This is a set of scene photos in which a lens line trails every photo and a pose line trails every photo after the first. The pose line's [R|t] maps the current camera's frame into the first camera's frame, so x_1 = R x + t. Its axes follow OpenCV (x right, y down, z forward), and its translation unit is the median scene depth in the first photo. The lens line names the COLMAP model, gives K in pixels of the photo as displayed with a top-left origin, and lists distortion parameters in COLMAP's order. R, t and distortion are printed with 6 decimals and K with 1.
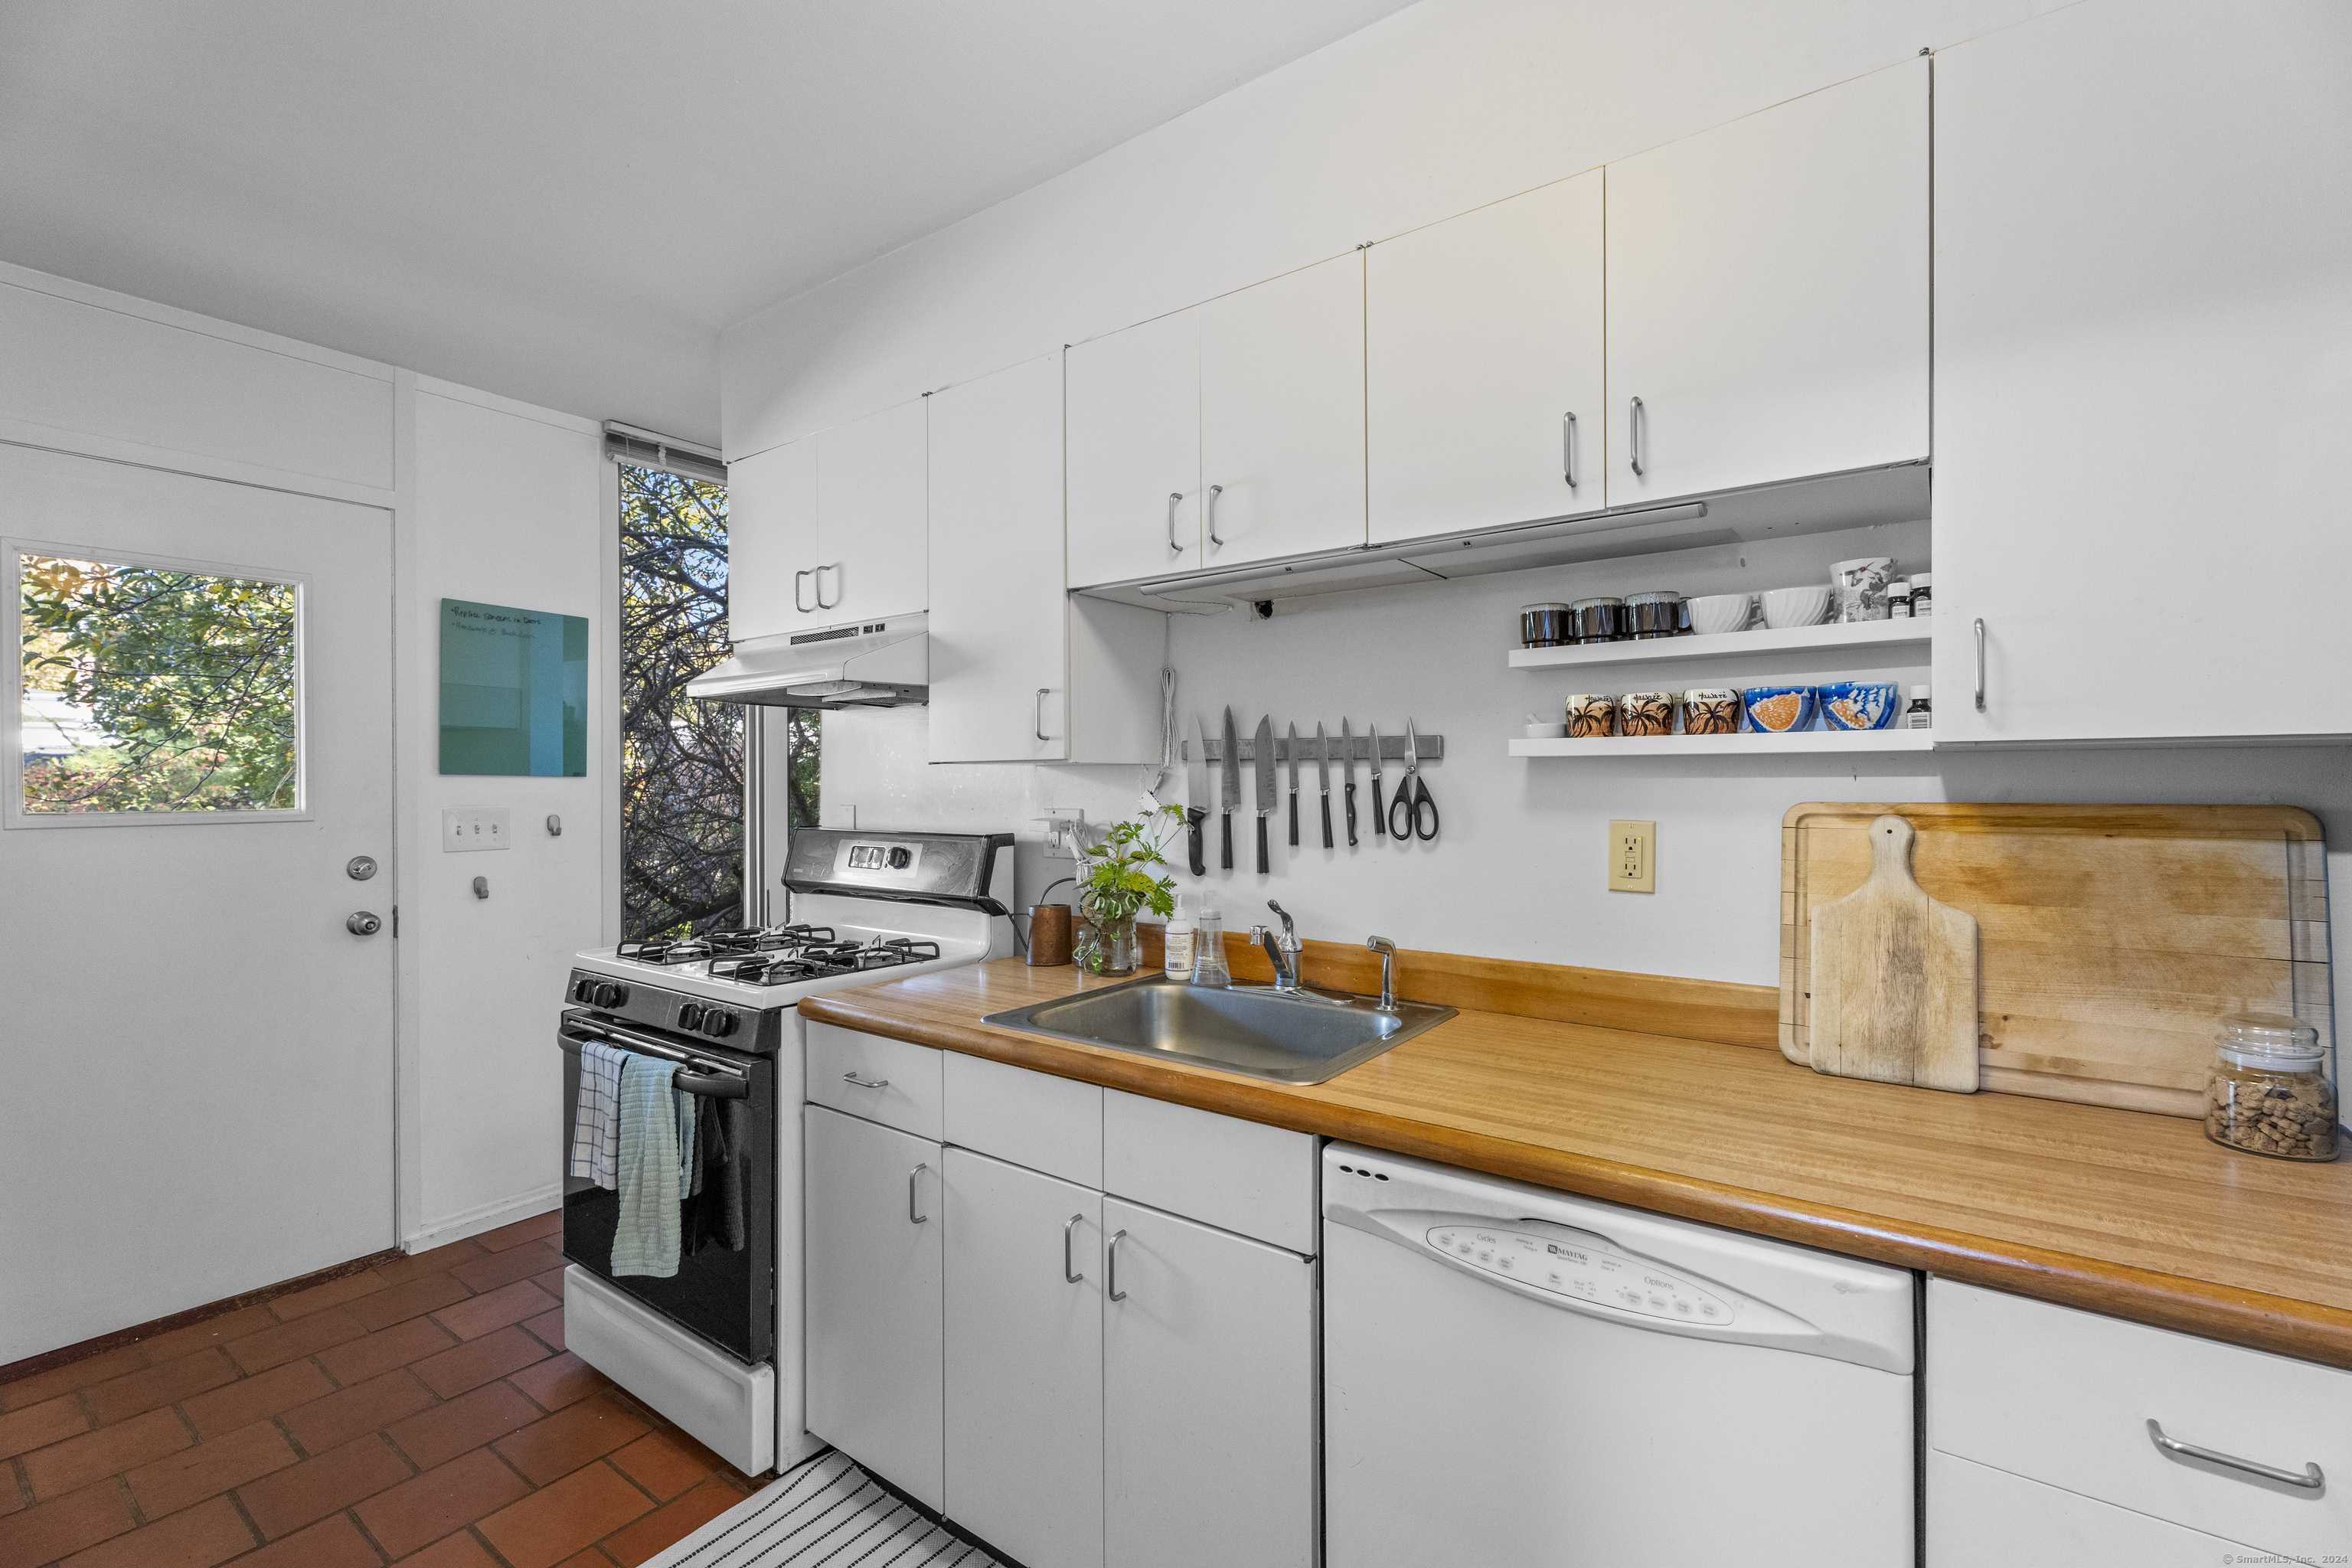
lens RADIAL K [[1032.1, 0, 1170.6], [0, 1032.1, 786.0], [0, 0, 1]] dist [0.000798, 0.000347]
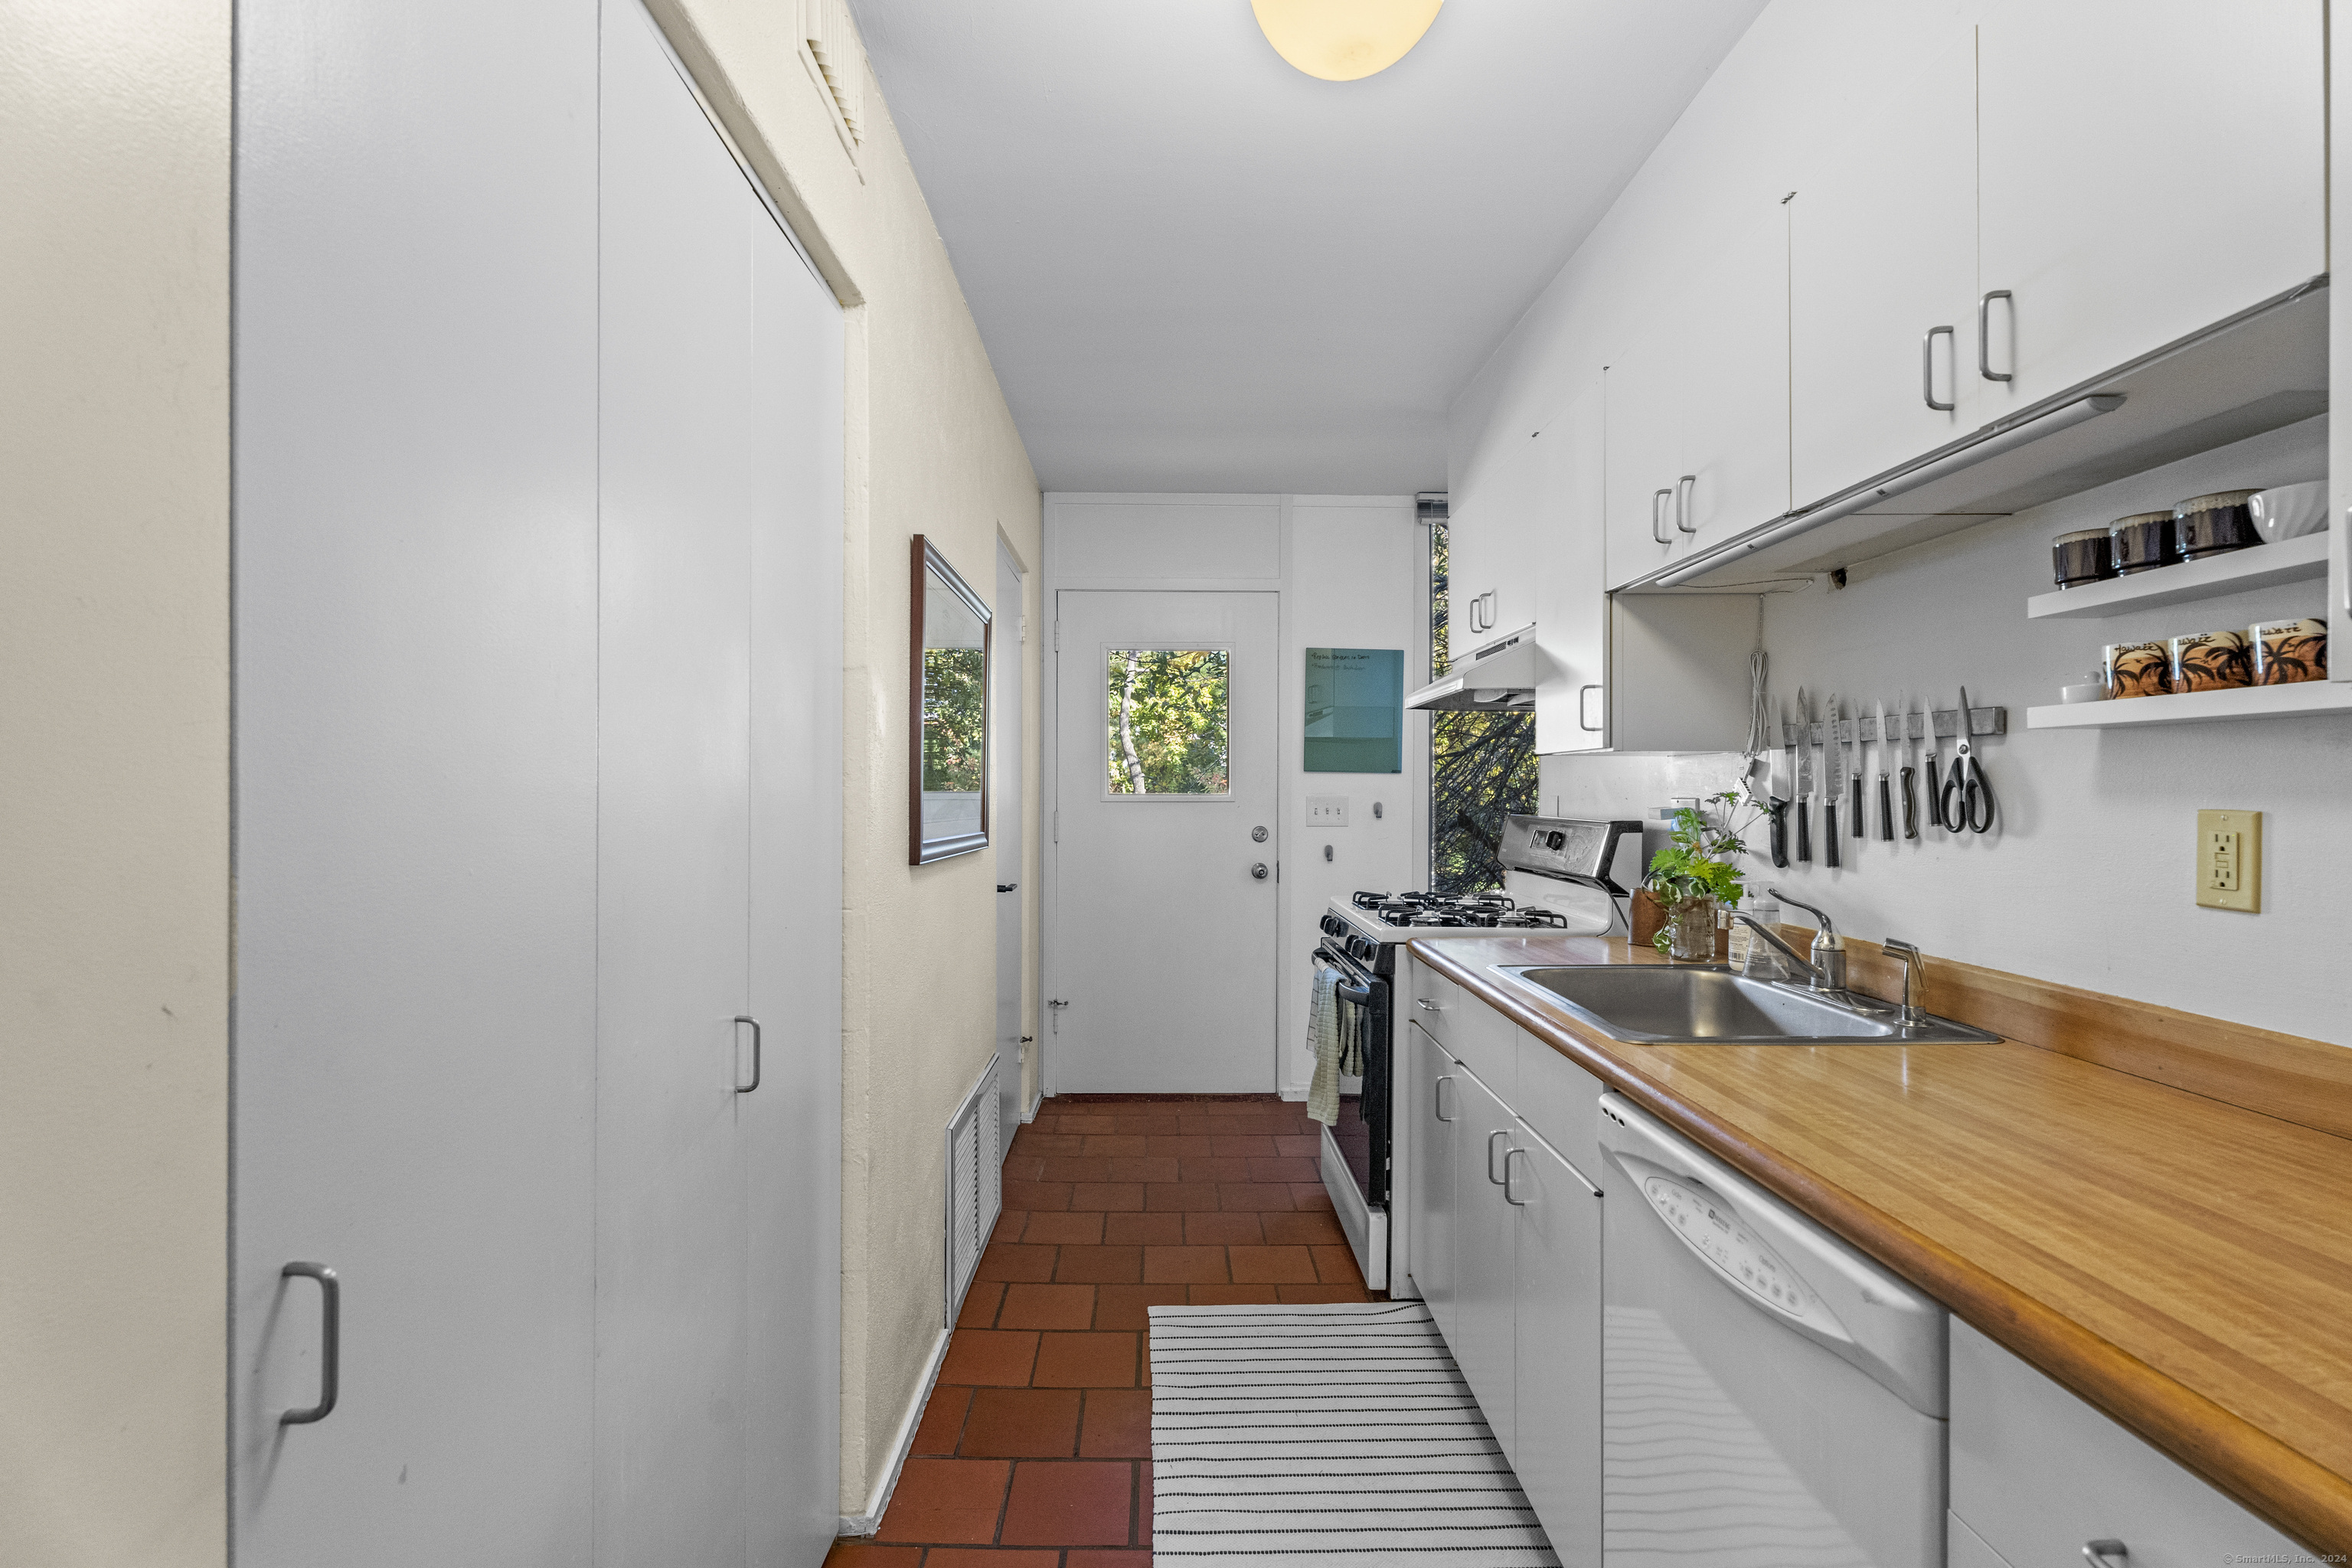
lens RADIAL K [[1038.5, 0, 1176.1], [0, 1038.5, 792.8], [0, 0, 1]] dist [-0.002063, -0.000415]
pose [[0.607638, 0.008091, -0.794173, 0.516341], [-0.008246, 0.999958, 0.003879, 0.021996], [0.794171, 0.004192, 0.607679, -0.021872]]
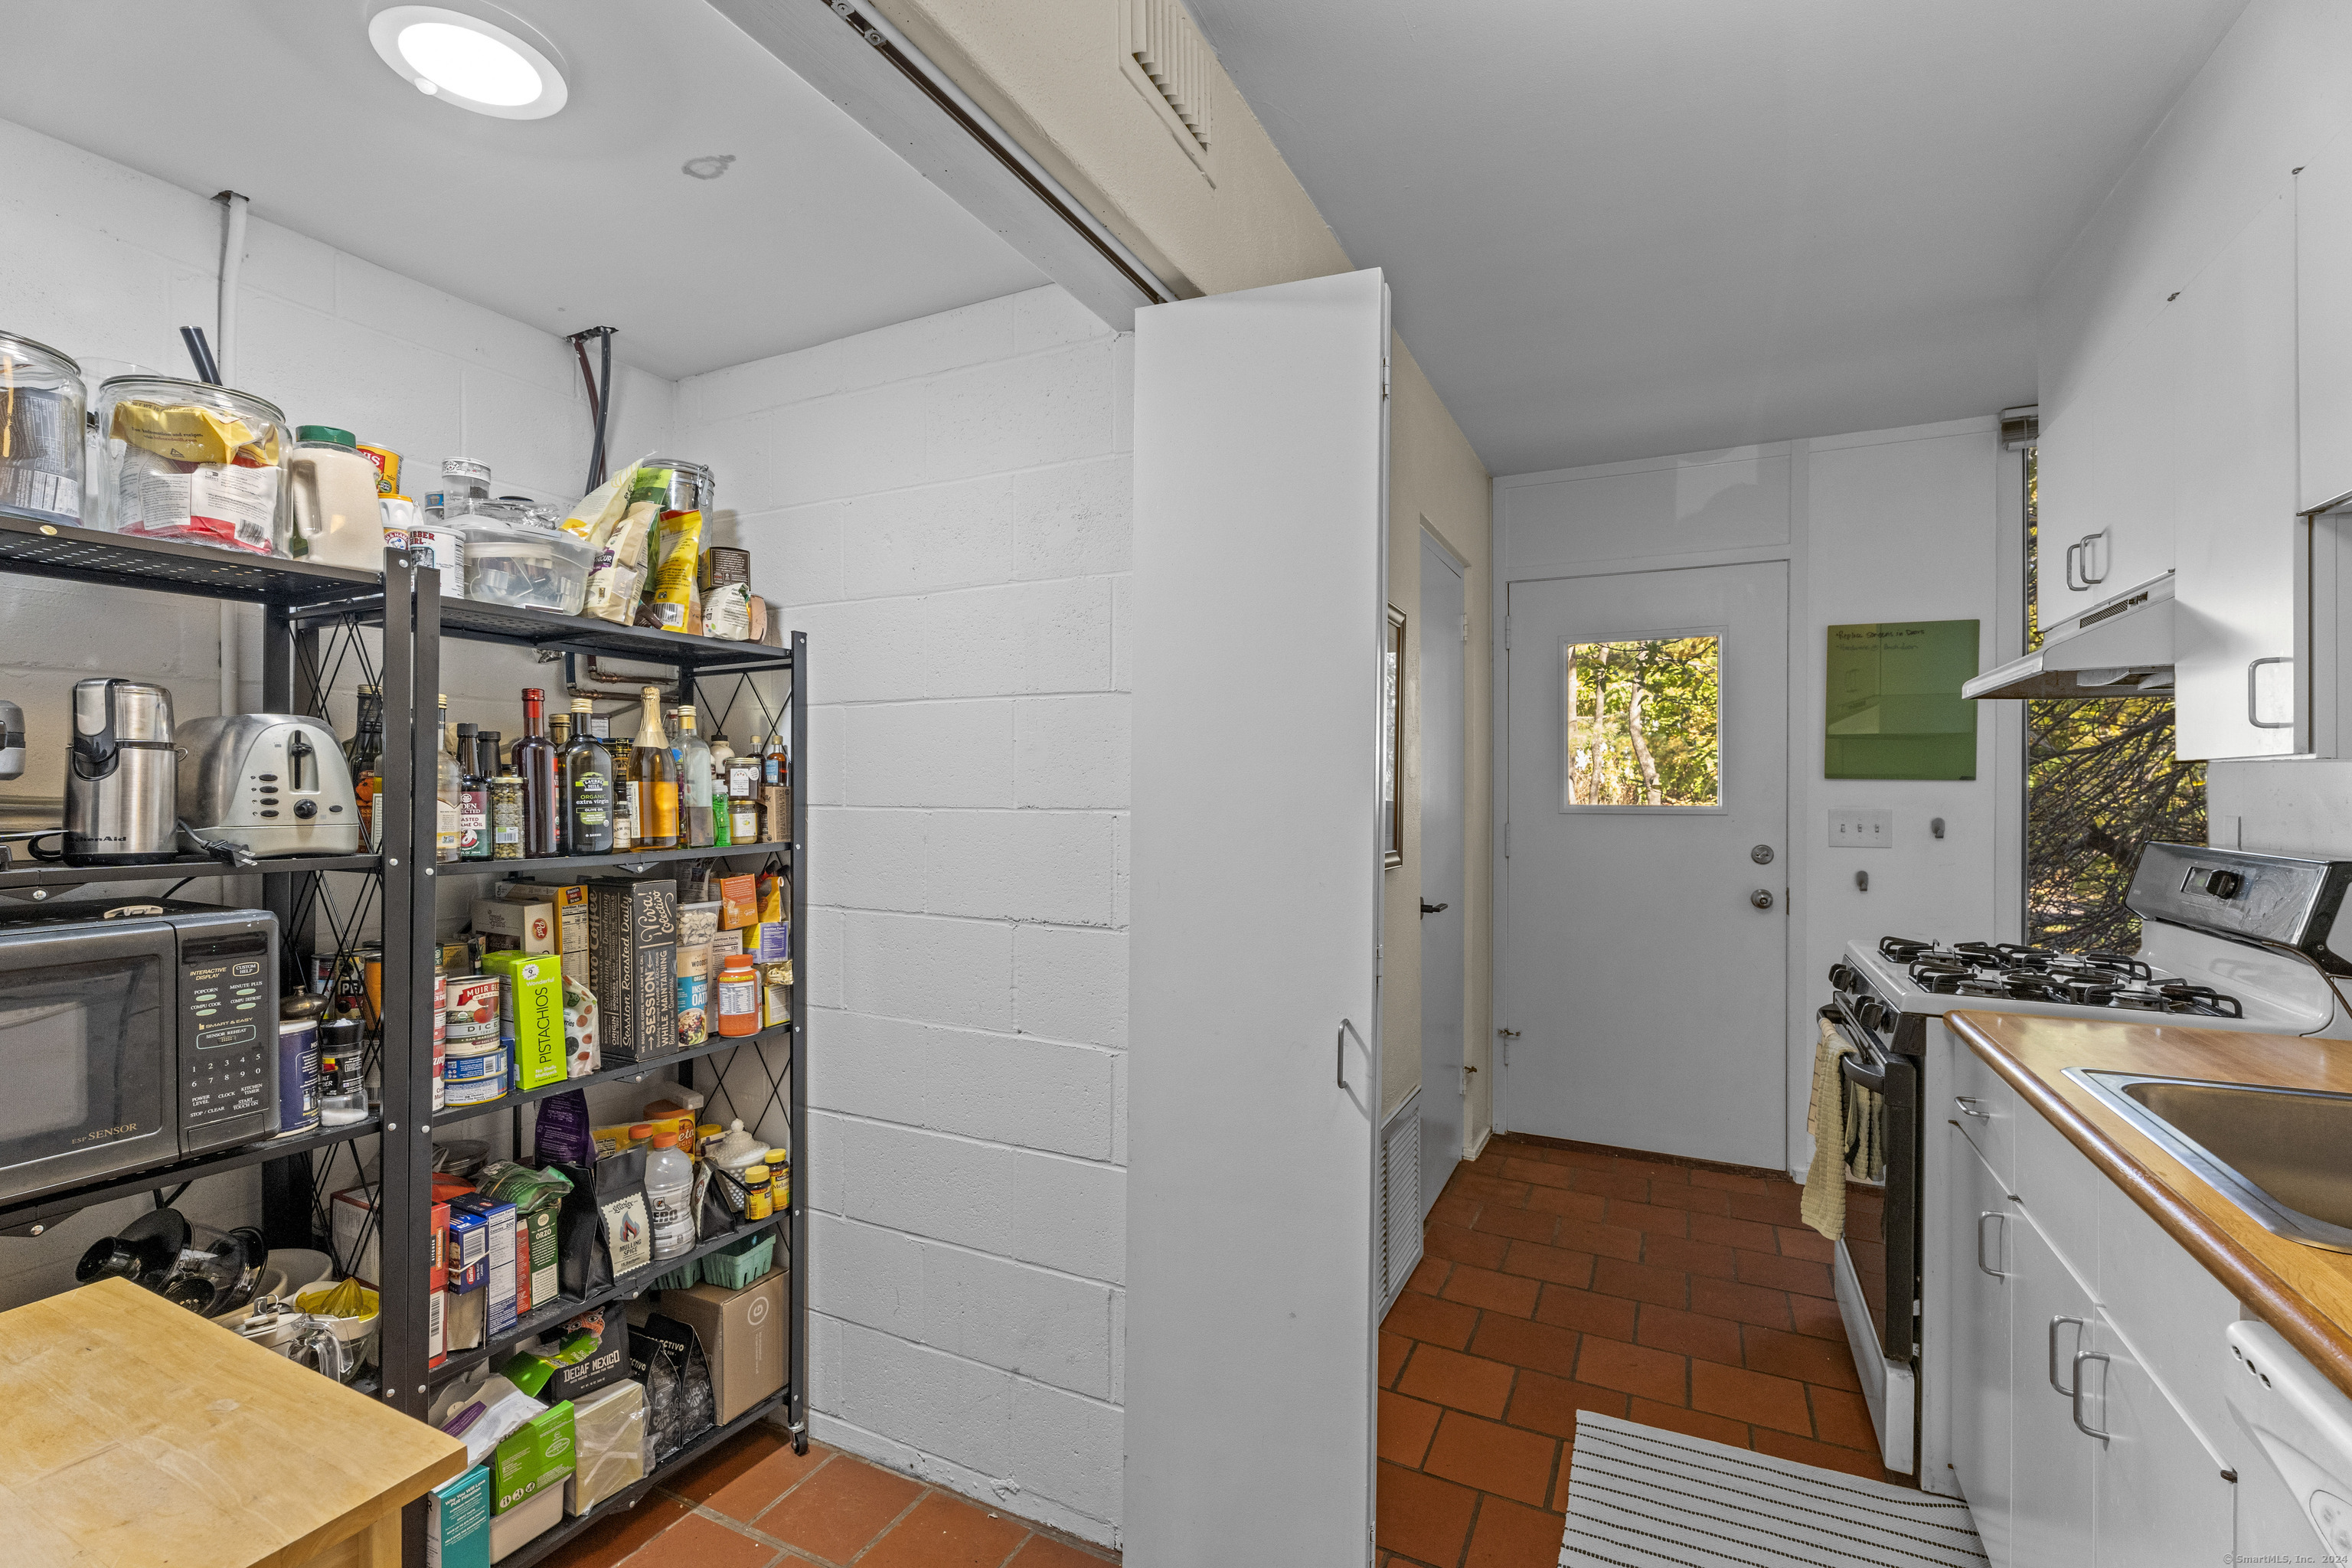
lens RADIAL K [[1039.2, 0, 1171.0], [0, 1039.2, 788.0], [0, 0, 1]] dist [0.002205, -0.000464]
pose [[0.174626, 0.003973, -0.984627, 0.488503], [-0.007260, 0.999970, 0.002747, 0.001514], [0.984608, 0.006669, 0.174650, 0.122717]]
